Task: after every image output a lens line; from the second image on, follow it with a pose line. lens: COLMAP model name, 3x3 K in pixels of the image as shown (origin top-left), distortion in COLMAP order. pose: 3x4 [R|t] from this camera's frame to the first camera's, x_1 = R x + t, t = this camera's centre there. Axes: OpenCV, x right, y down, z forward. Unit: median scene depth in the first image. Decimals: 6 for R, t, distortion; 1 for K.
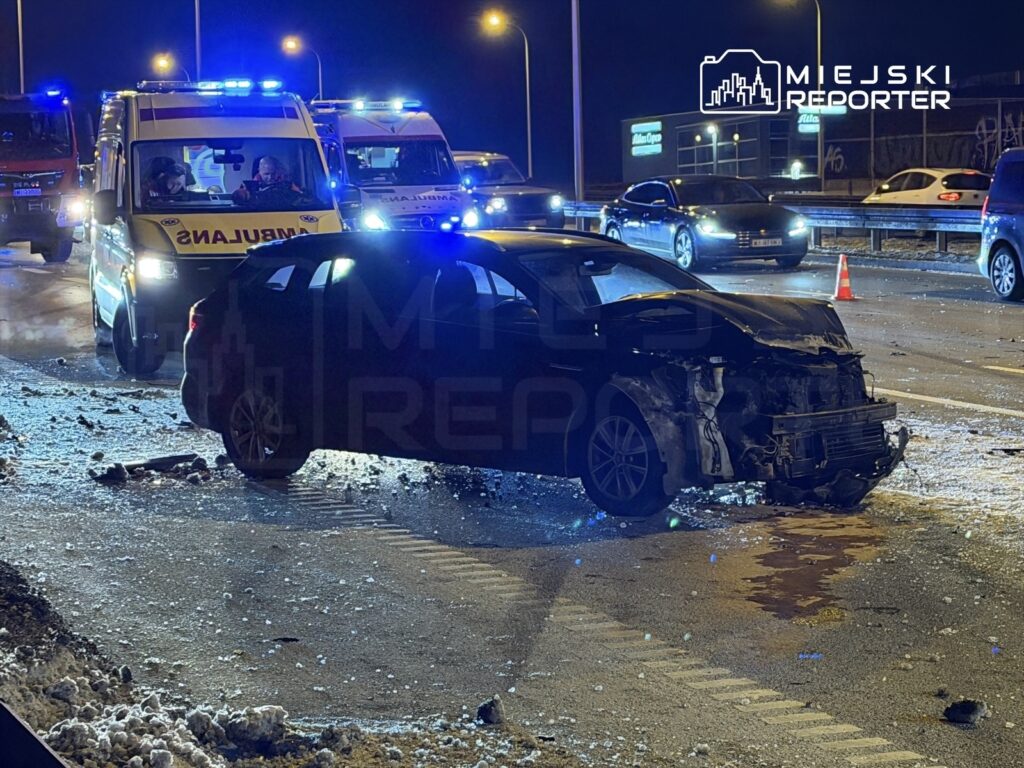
lens RADIAL K [[2521.2, 0, 511.2], [0, 2521.2, 388.4], [0, 0, 1]] dist [0.154636, 0.000000]
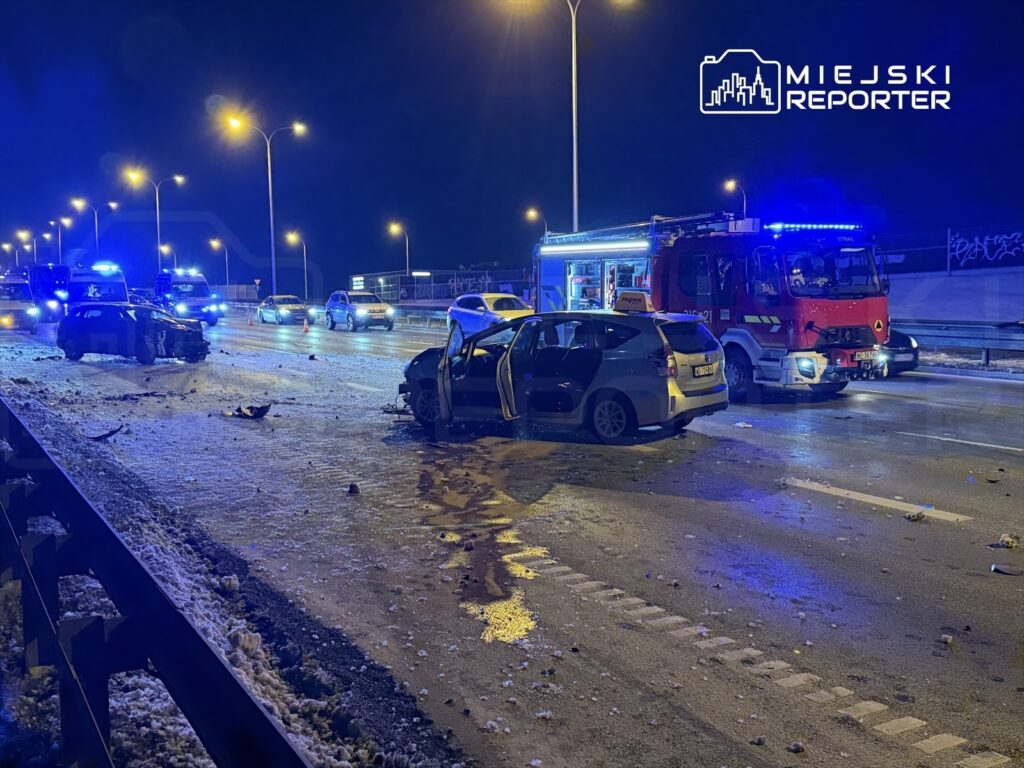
lens RADIAL K [[1051.9, 0, 506.9], [0, 1051.9, 409.3], [0, 0, 1]] dist [0.027755, 0.000000]
pose [[0.988439, 0.001883, 0.151607, 0.145896], [-0.004973, 0.999787, 0.020006, 0.032271], [-0.151537, -0.020528, 0.988238, -0.371307]]
